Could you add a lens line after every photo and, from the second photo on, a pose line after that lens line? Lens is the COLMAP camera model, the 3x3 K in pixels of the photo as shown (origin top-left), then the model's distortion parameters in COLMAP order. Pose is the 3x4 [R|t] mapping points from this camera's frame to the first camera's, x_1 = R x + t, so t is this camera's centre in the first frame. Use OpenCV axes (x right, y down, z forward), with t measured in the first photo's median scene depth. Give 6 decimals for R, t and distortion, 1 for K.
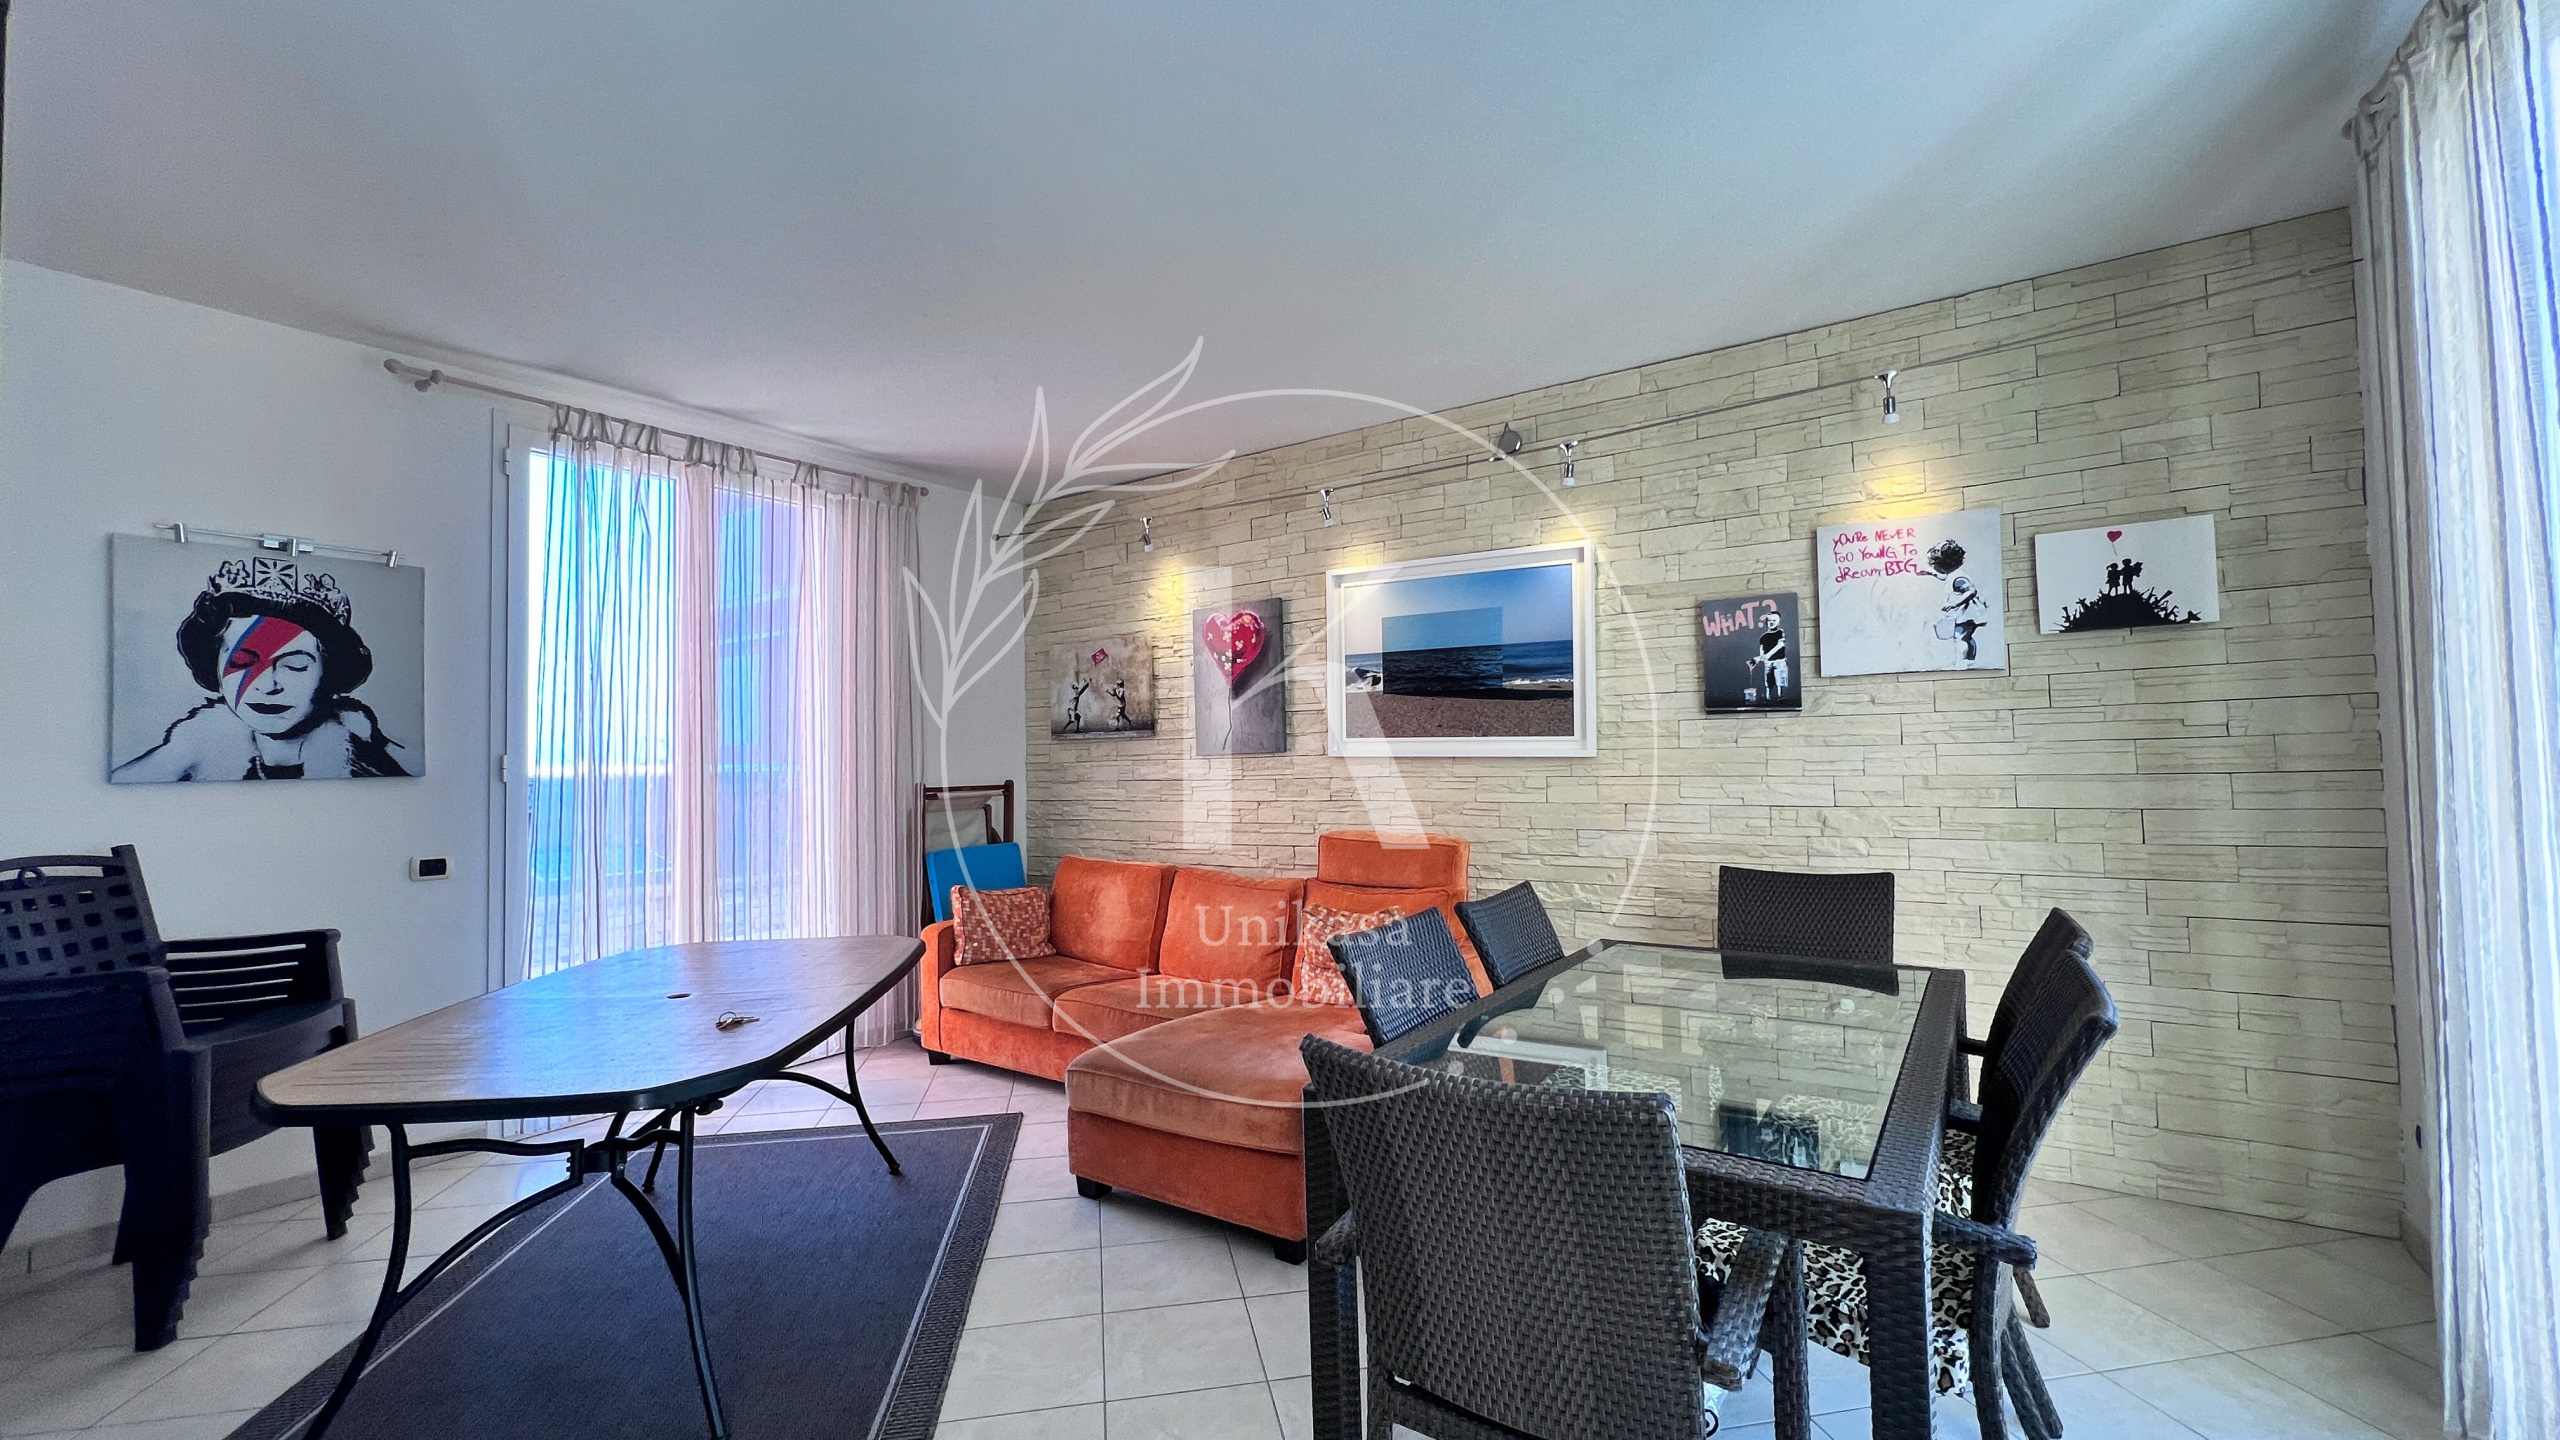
lens RADIAL K [[1021.5, 0, 1276.5], [0, 1021.5, 721.1], [0, 0, 1]] dist [-0.000508, 0.000176]
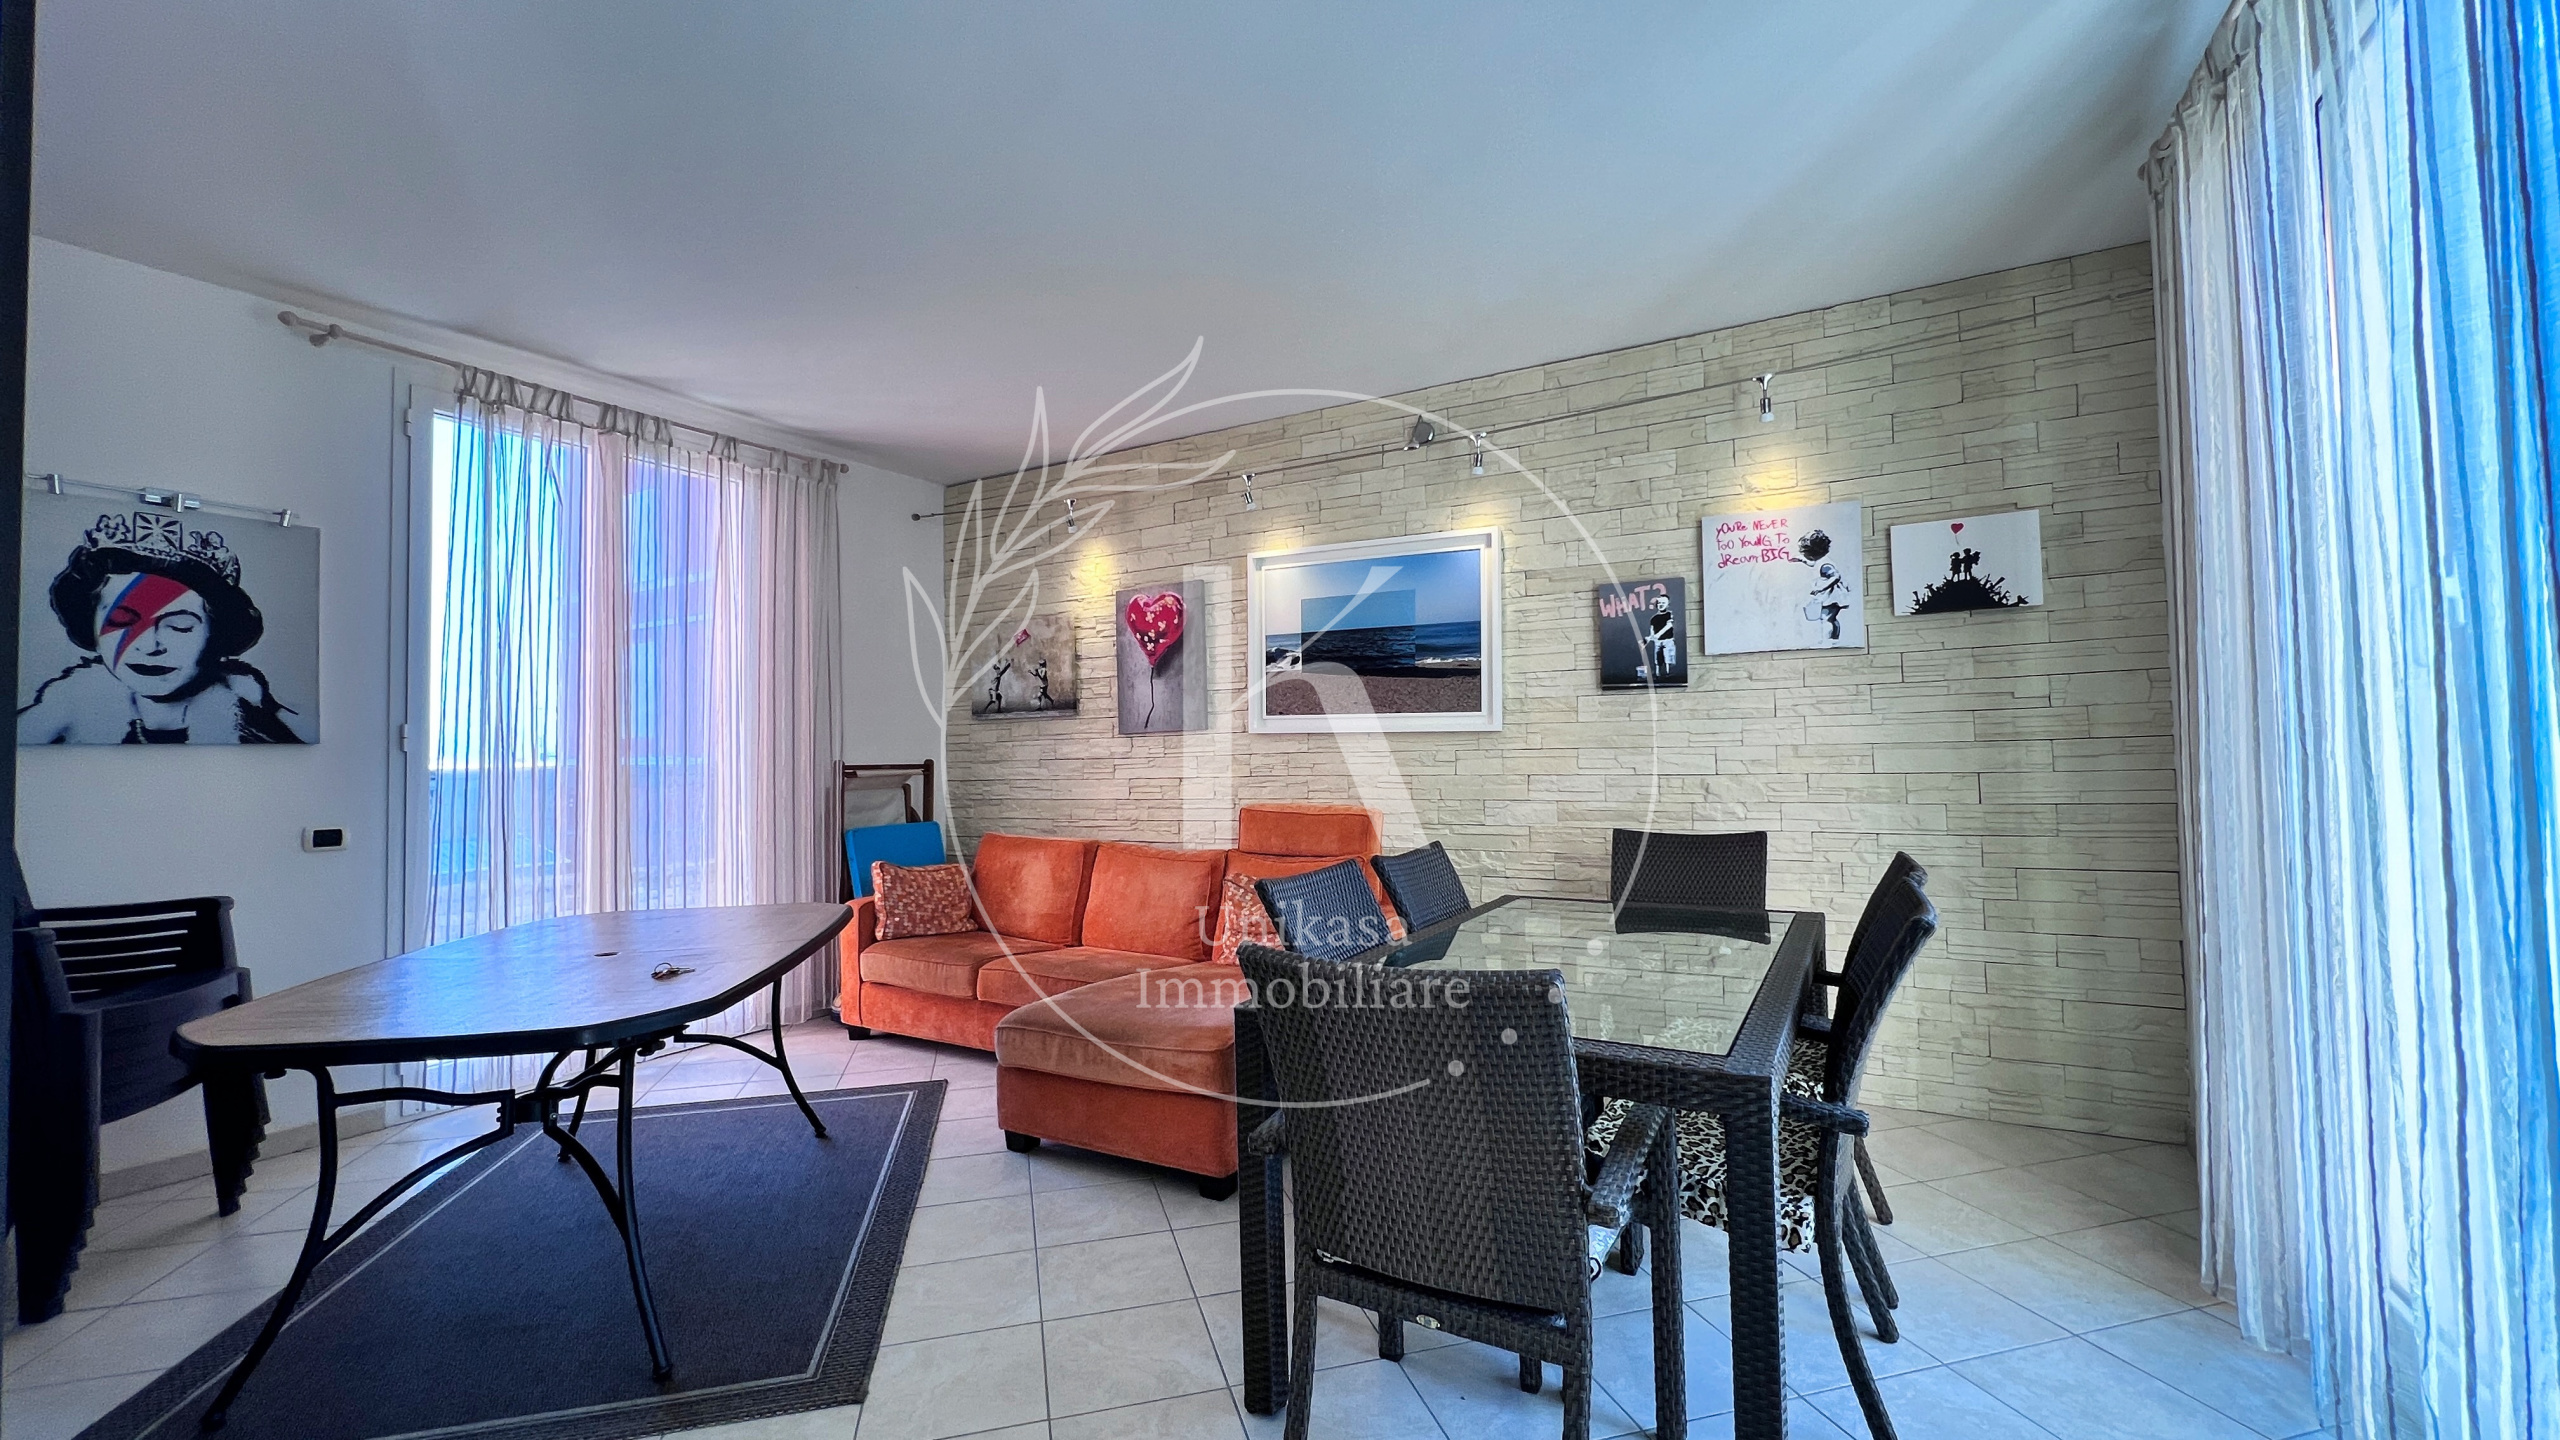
lens RADIAL K [[1022.2, 0, 1275.2], [0, 1022.2, 722.1], [0, 0, 1]] dist [-0.000894, 0.000345]
pose [[0.996472, 0.004488, 0.083801, -0.011733], [-0.004605, 0.999989, 0.001203, 0.027876], [-0.083795, -0.001585, 0.996482, -0.042059]]
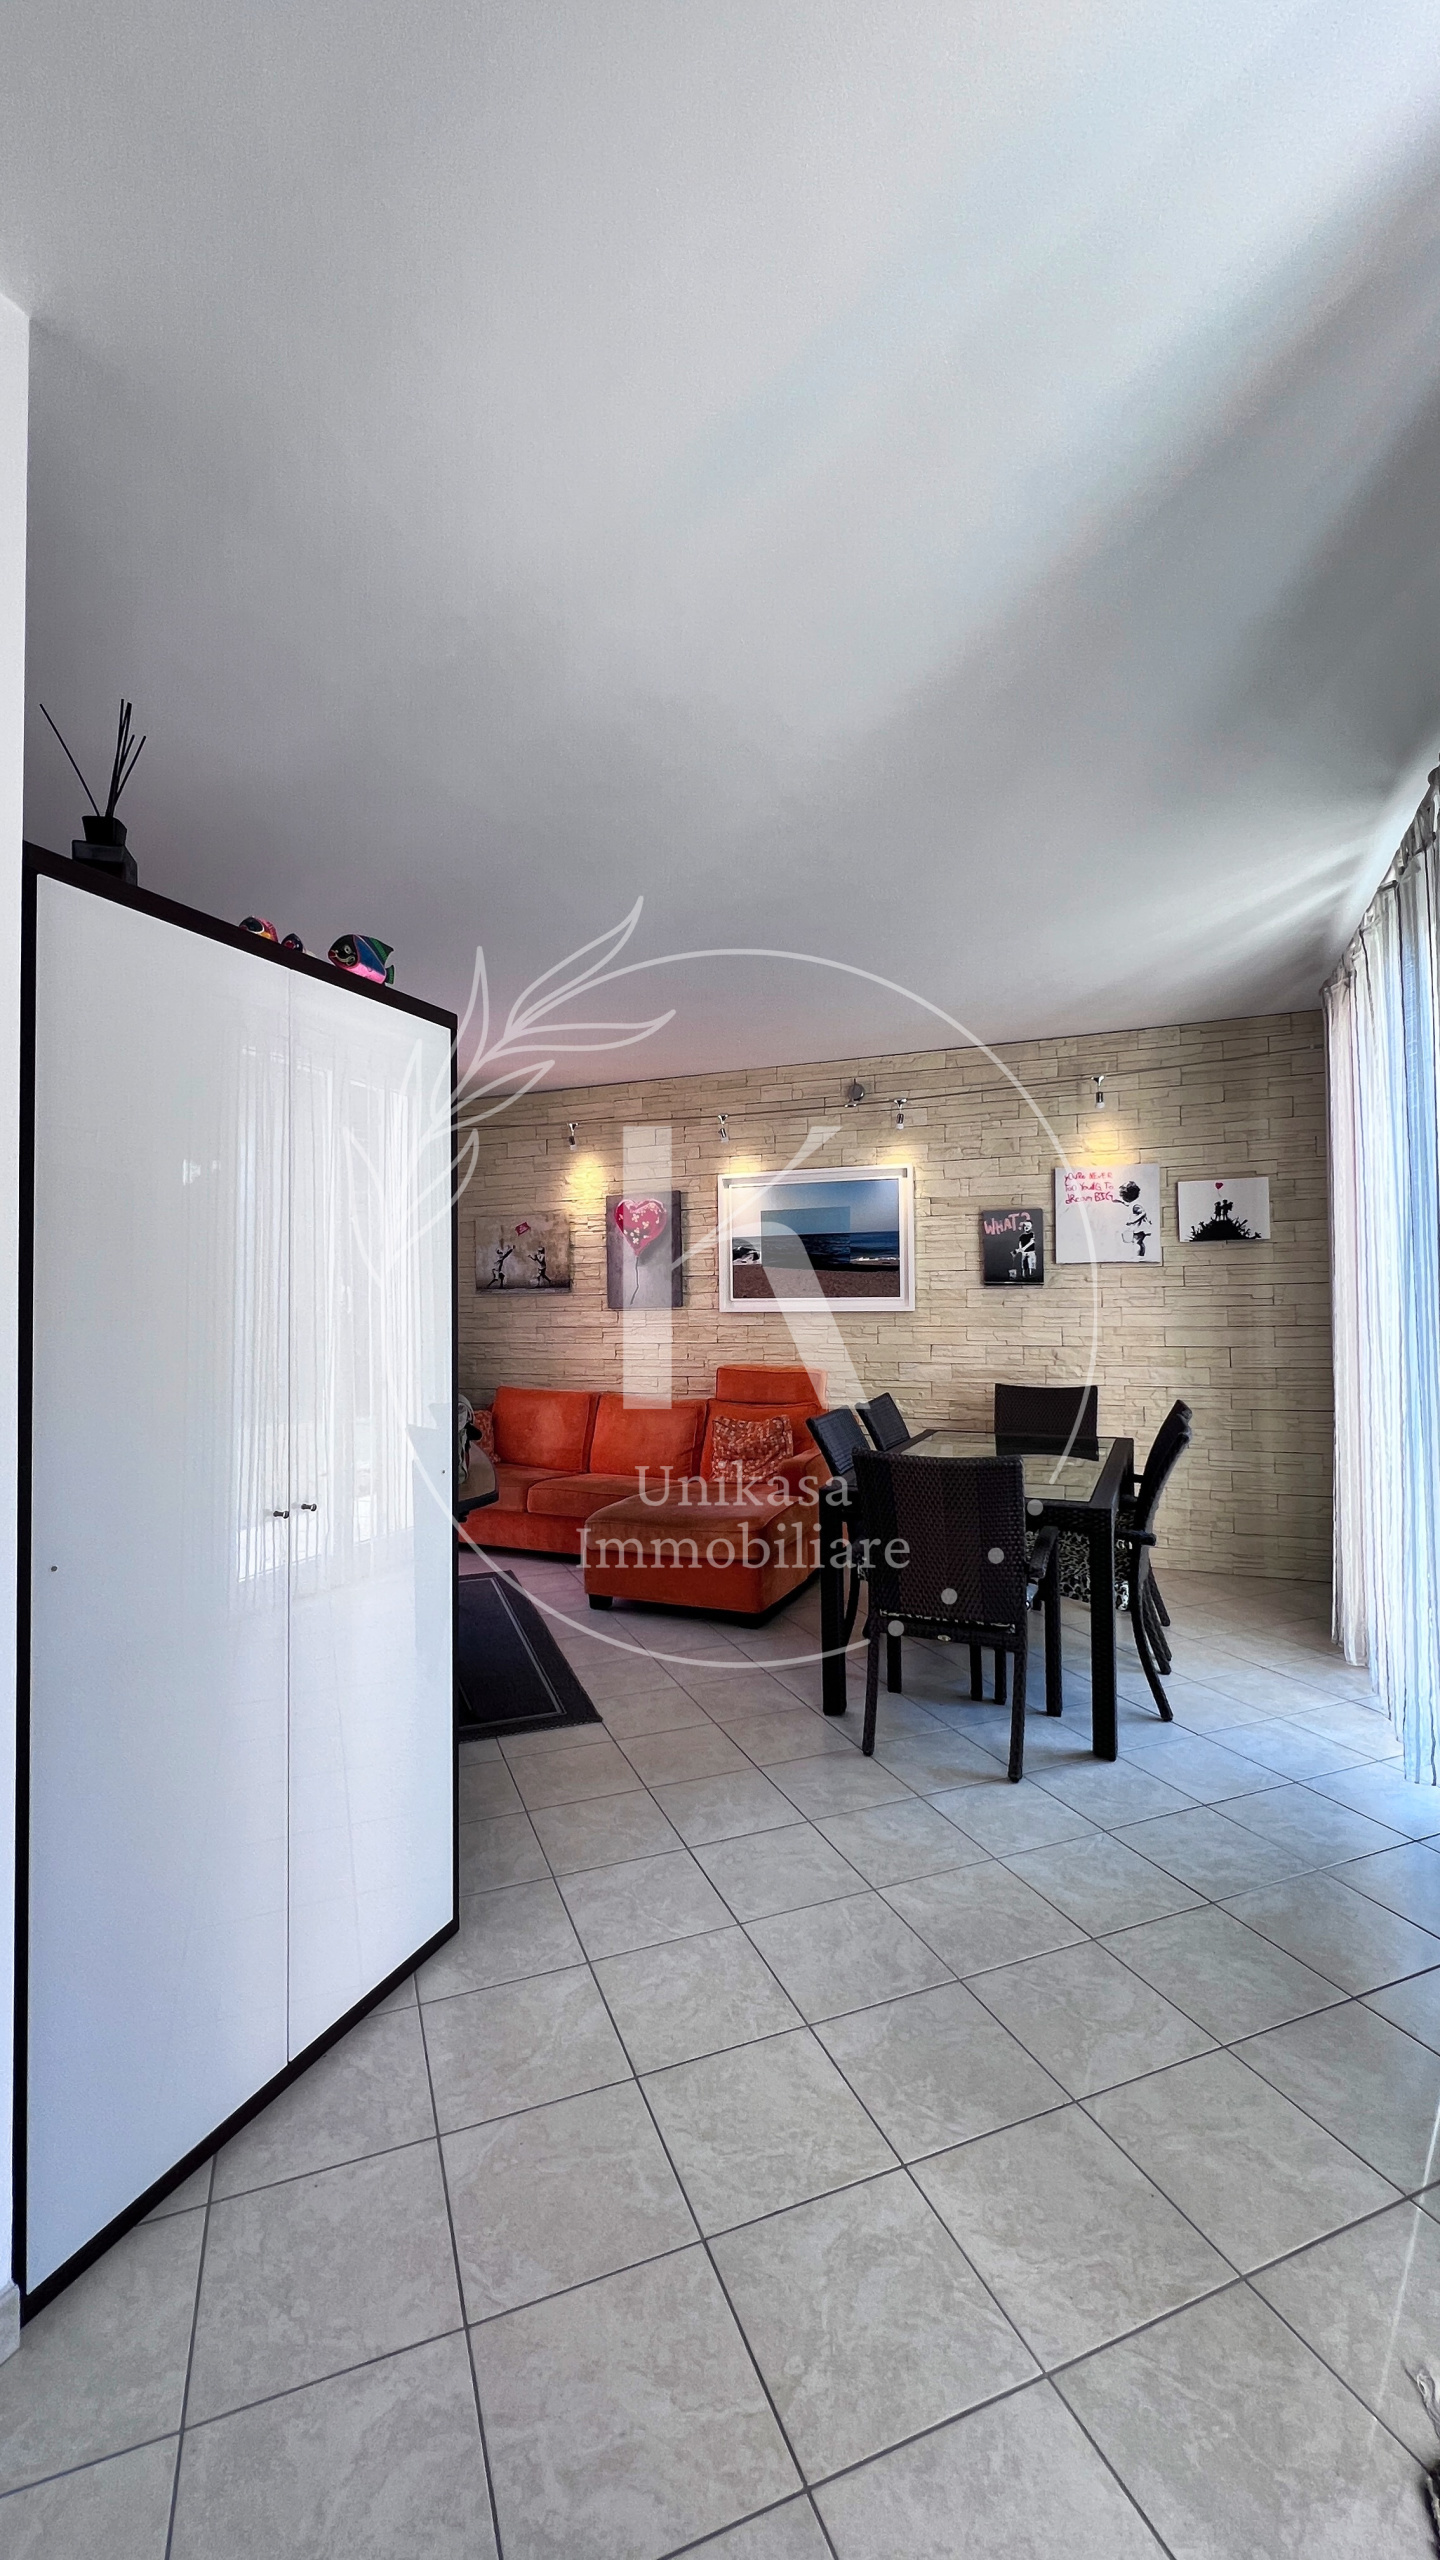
lens RADIAL K [[1022.2, 0, 718.9], [0, 1022.2, 1277.4], [0, 0, 1]] dist [-0.000894, 0.000345]
pose [[0.980564, 0.014809, 0.195639, -0.272615], [-0.016466, 0.999841, 0.006845, -0.023453], [-0.195507, -0.009933, 0.980652, -0.424658]]
